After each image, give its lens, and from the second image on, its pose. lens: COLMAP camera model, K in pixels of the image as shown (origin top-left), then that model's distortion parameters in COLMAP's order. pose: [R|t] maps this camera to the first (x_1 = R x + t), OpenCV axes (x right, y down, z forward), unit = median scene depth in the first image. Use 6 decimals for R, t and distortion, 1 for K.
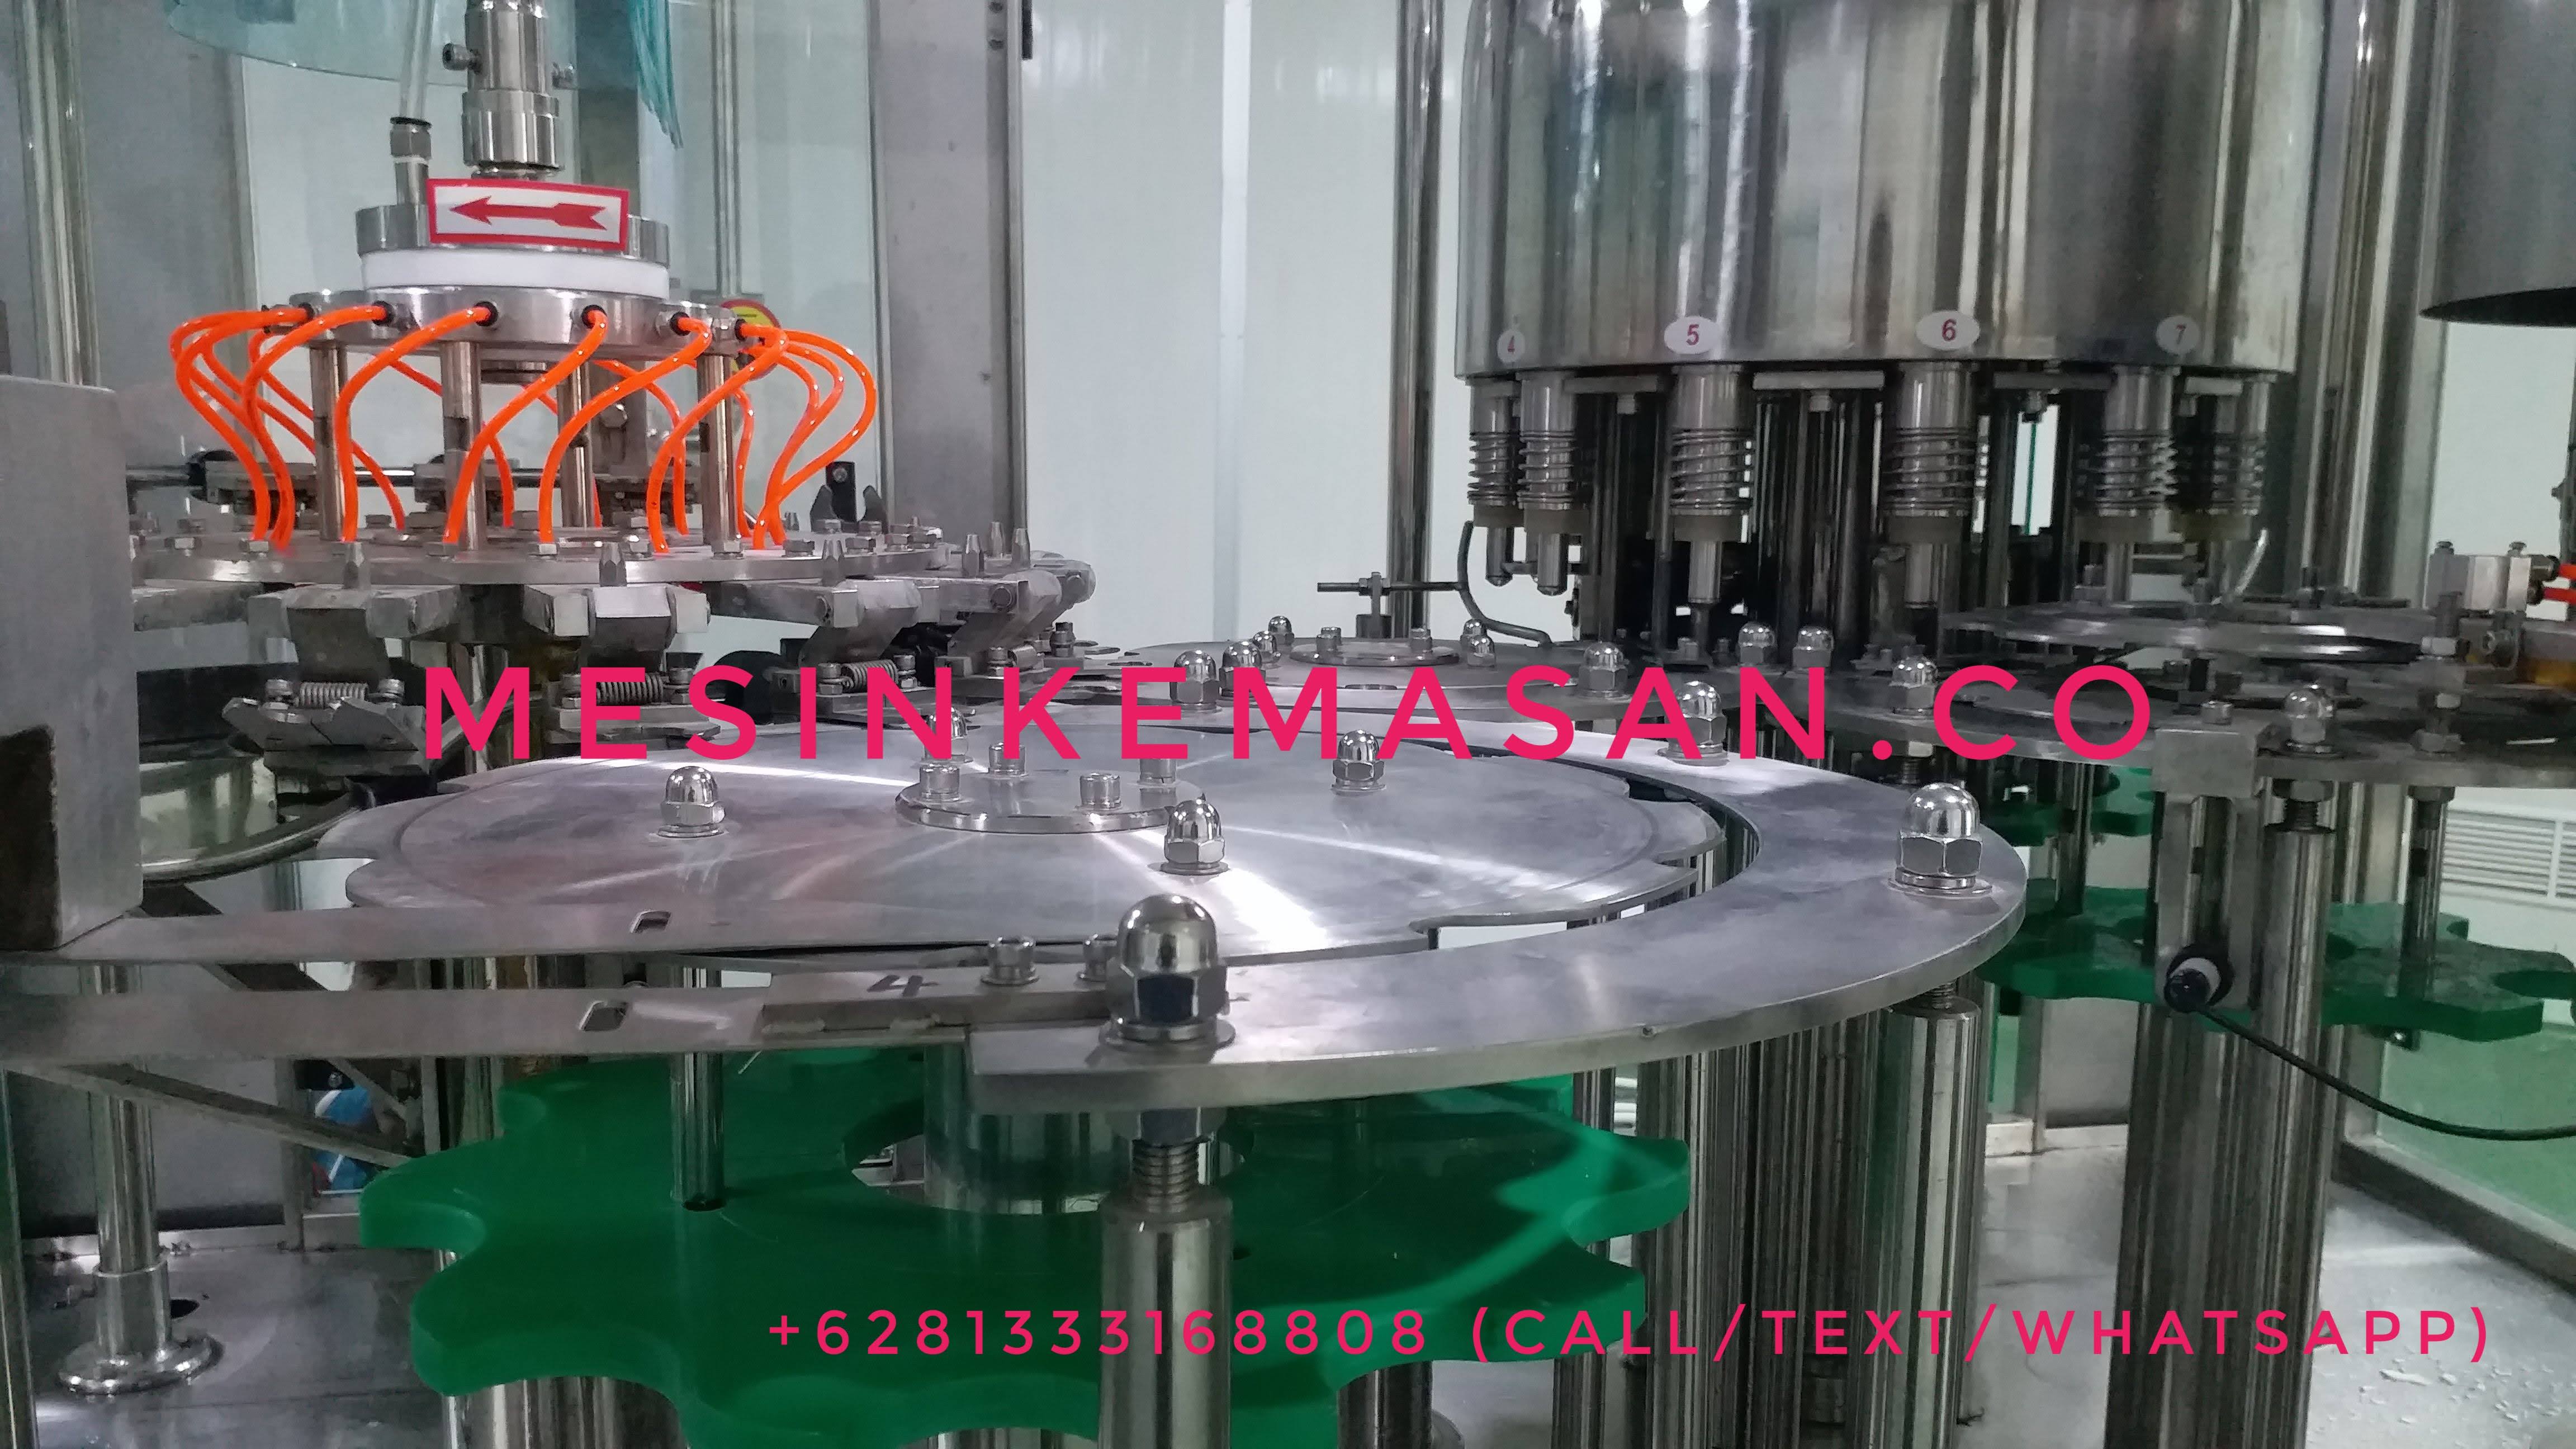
lens RADIAL K [[2052.2, 0, 1281.5], [0, 2052.2, 797.5], [0, 0, 1]] dist [0.142148, -0.306562]
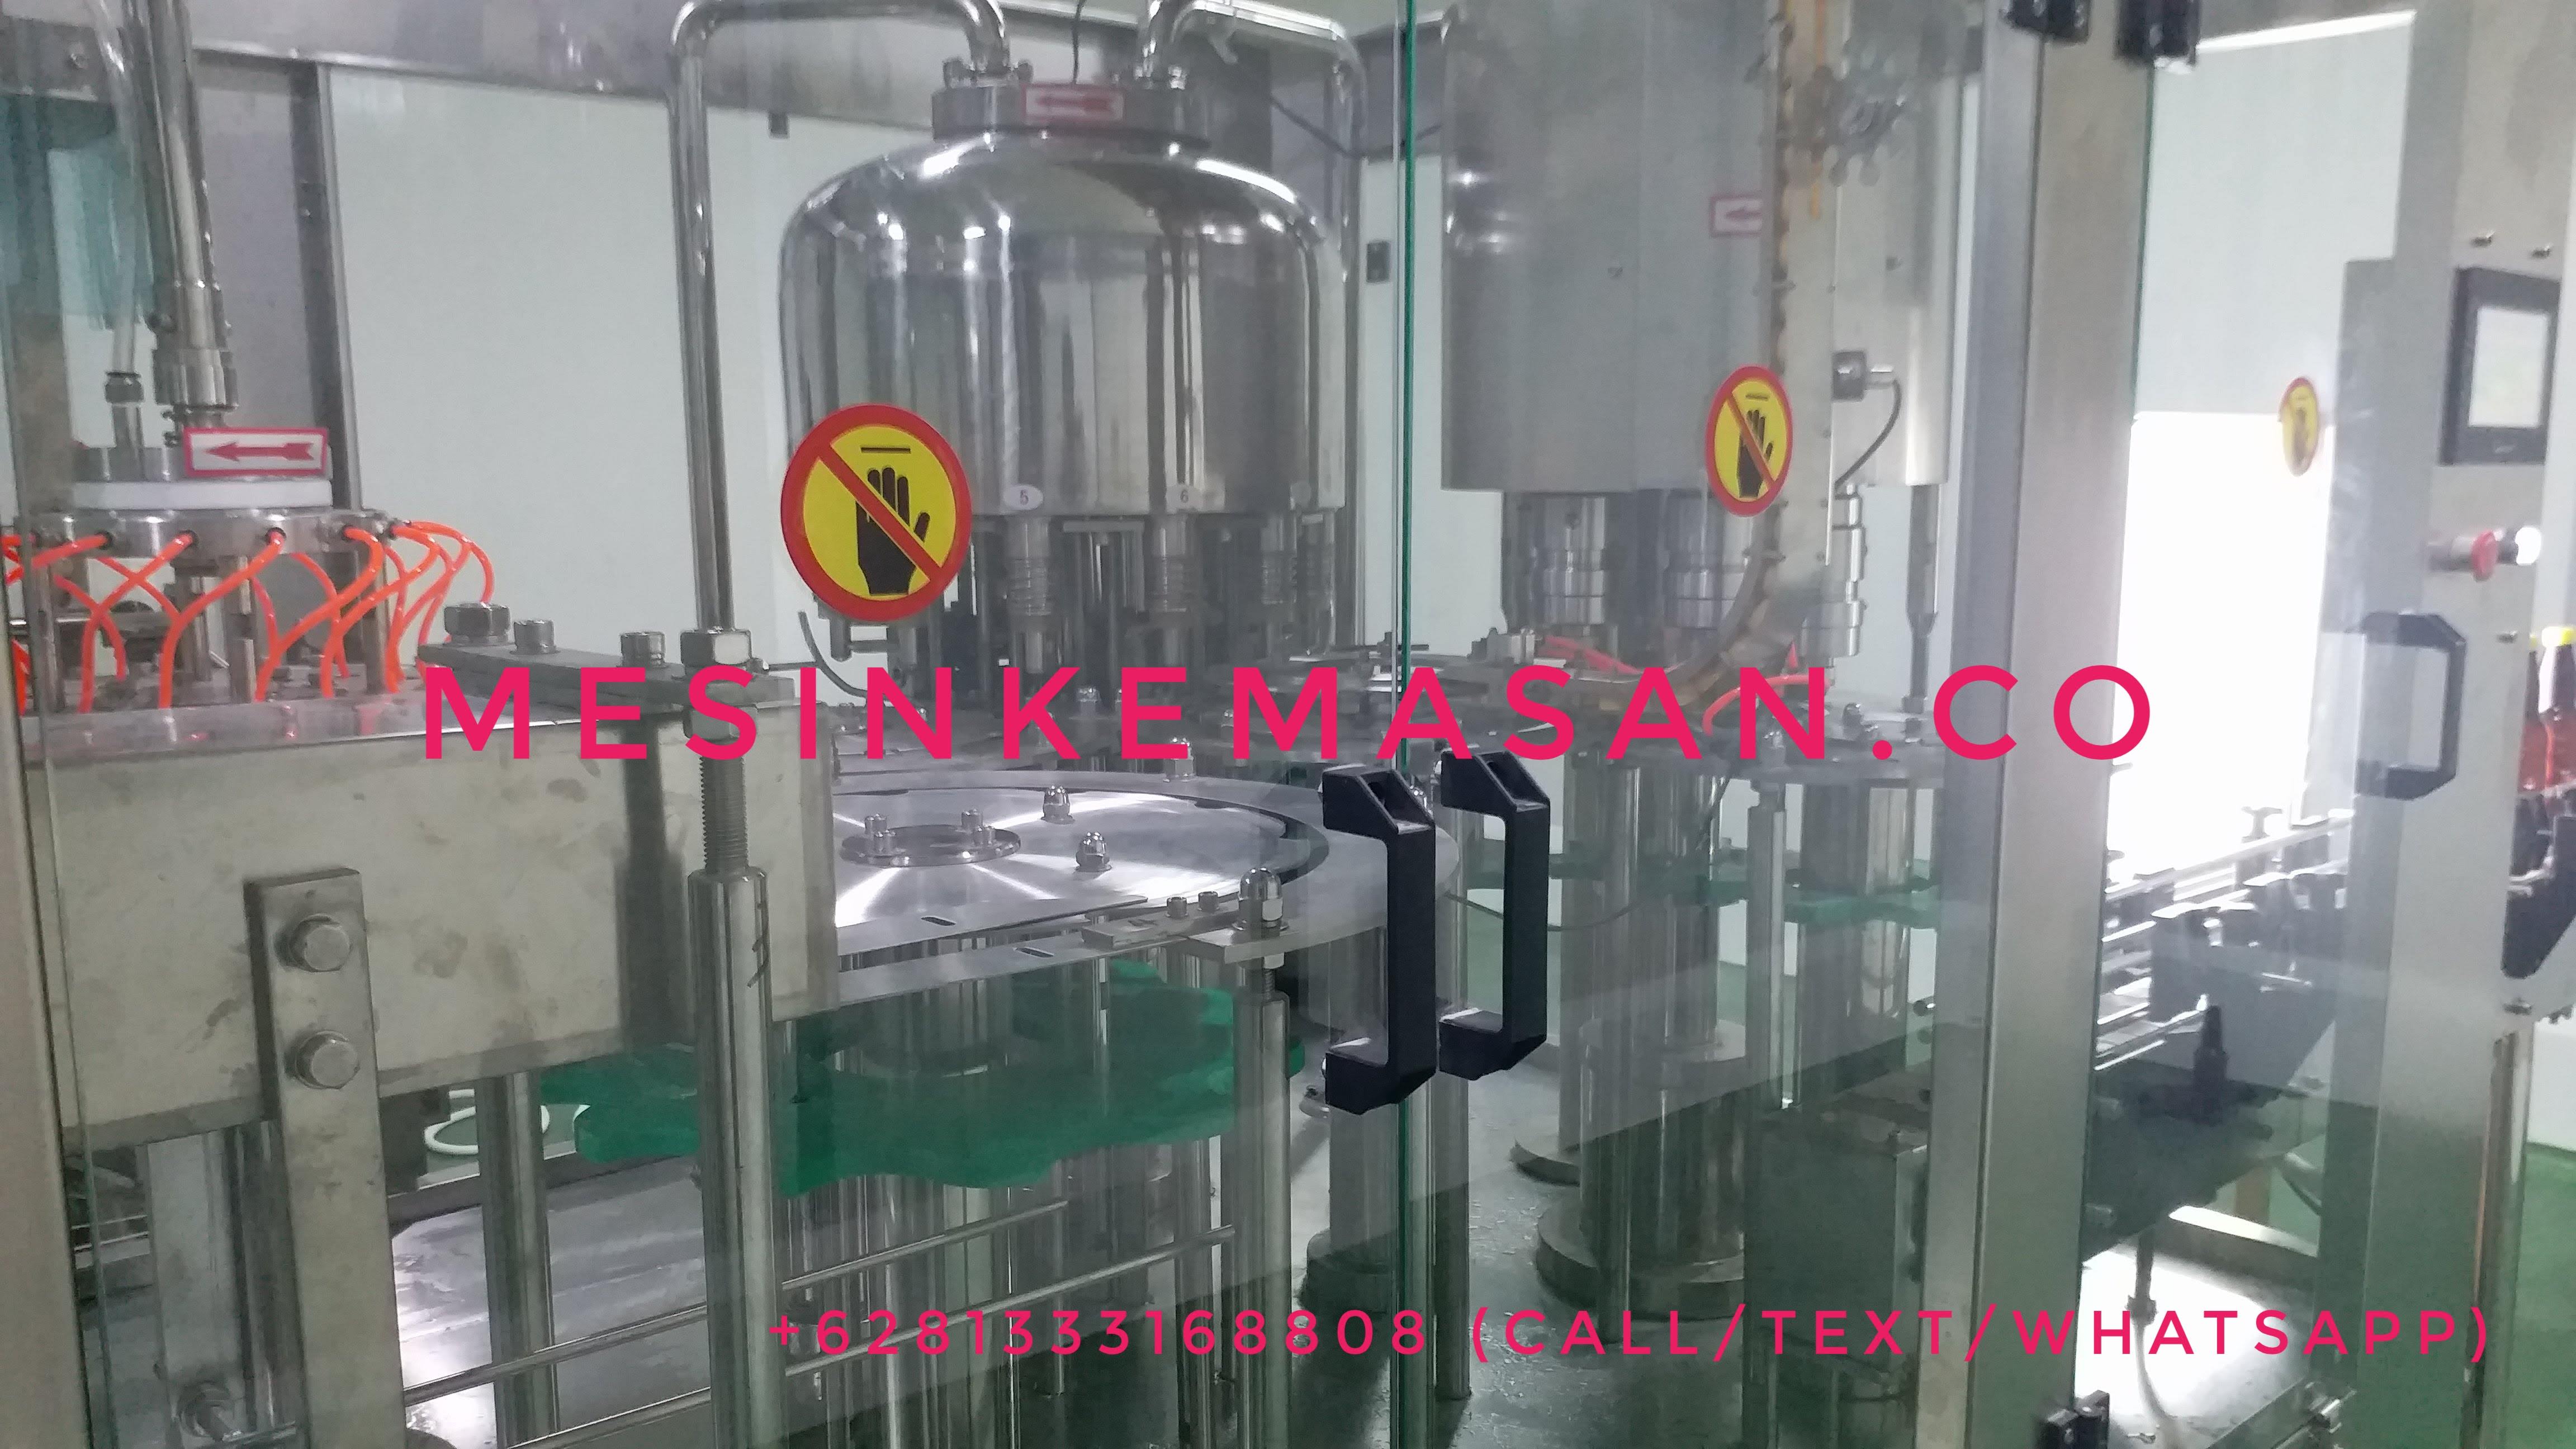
lens RADIAL K [[2052.2, 0, 1281.5], [0, 2052.2, 797.5], [0, 0, 1]] dist [0.142148, -0.306562]
pose [[0.853348, -0.102016, 0.511264, -0.445710], [0.098884, 0.994538, 0.033399, -0.040179], [-0.511879, 0.022055, 0.858775, -0.387699]]
